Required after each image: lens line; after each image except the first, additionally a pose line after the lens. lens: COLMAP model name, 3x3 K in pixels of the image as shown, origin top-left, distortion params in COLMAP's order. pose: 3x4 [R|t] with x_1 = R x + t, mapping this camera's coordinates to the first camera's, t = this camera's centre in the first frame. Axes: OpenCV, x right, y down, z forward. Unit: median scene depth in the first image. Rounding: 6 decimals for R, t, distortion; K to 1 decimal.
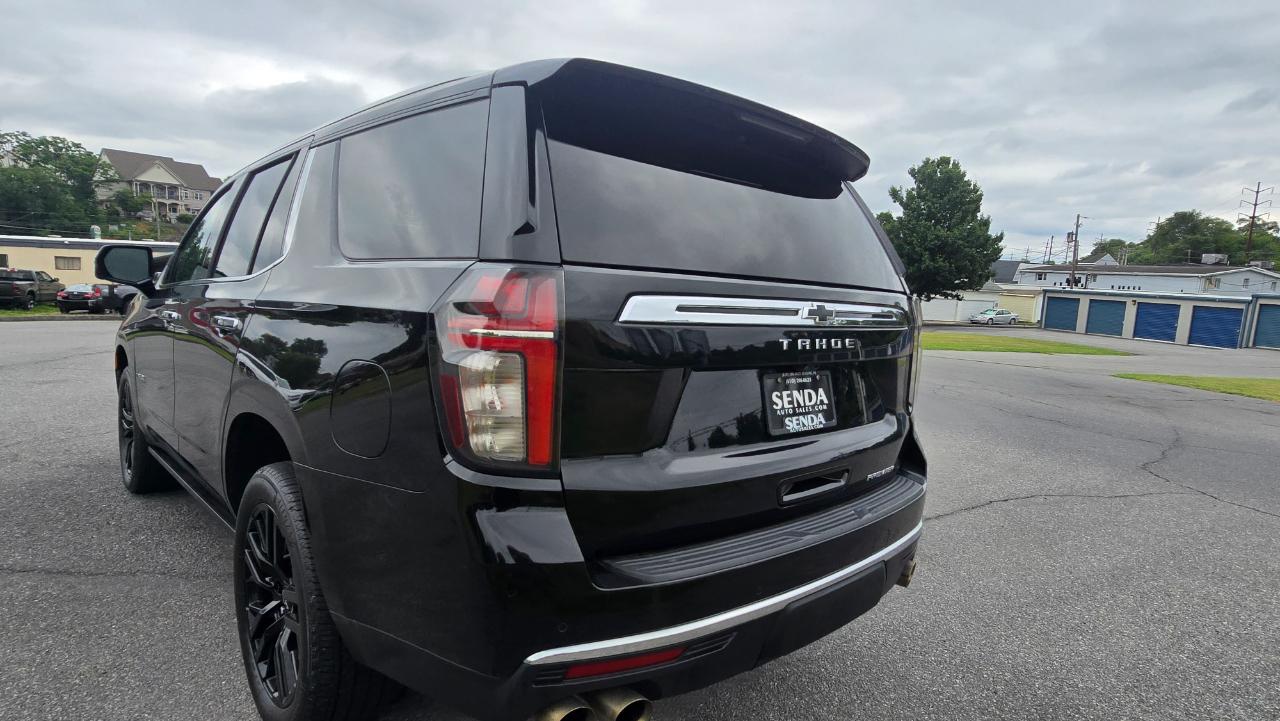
lens RADIAL K [[677.0, 0, 630.7], [0, 677.0, 369.4], [0, 0, 1]] dist [0.001488, -0.002438]
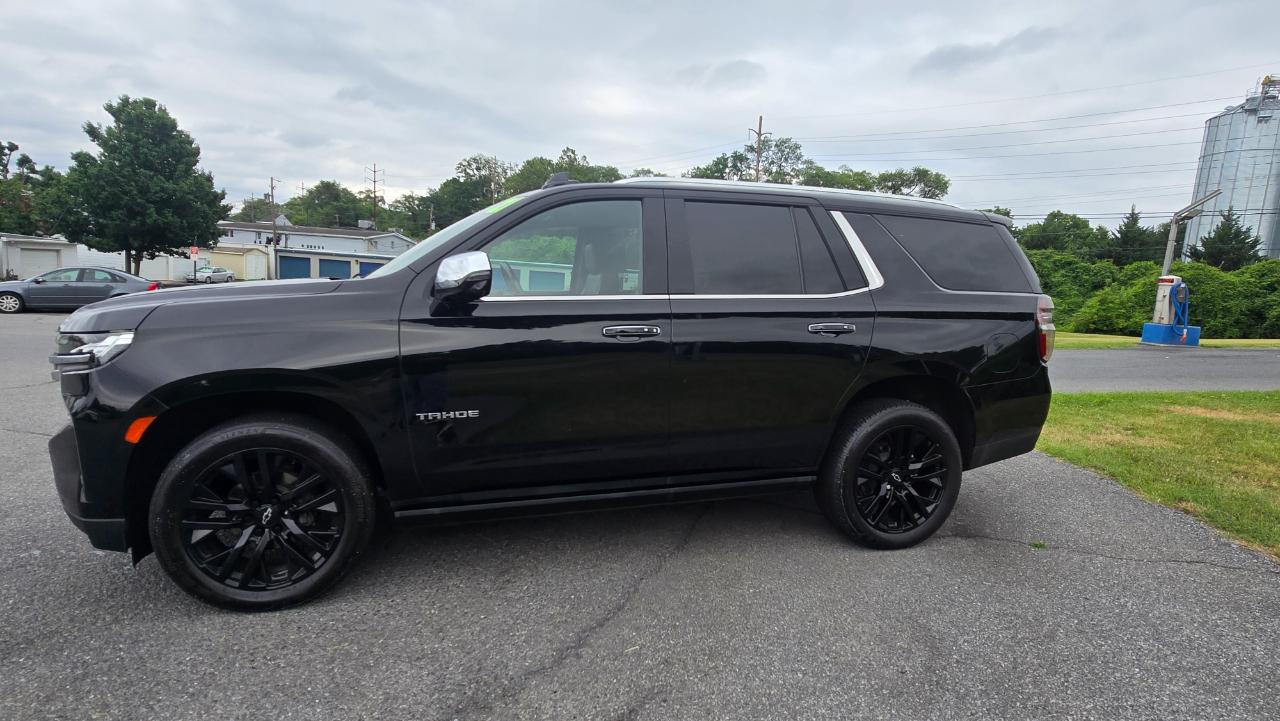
lens RADIAL K [[677.0, 0, 633.6], [0, 677.0, 361.8], [0, 0, 1]] dist [0.001488, -0.002438]
pose [[0.437207, -0.131107, 0.889753, -0.099136], [0.082310, 0.990998, 0.105580, -0.008643], [-0.895586, 0.027075, 0.444063, 0.033777]]
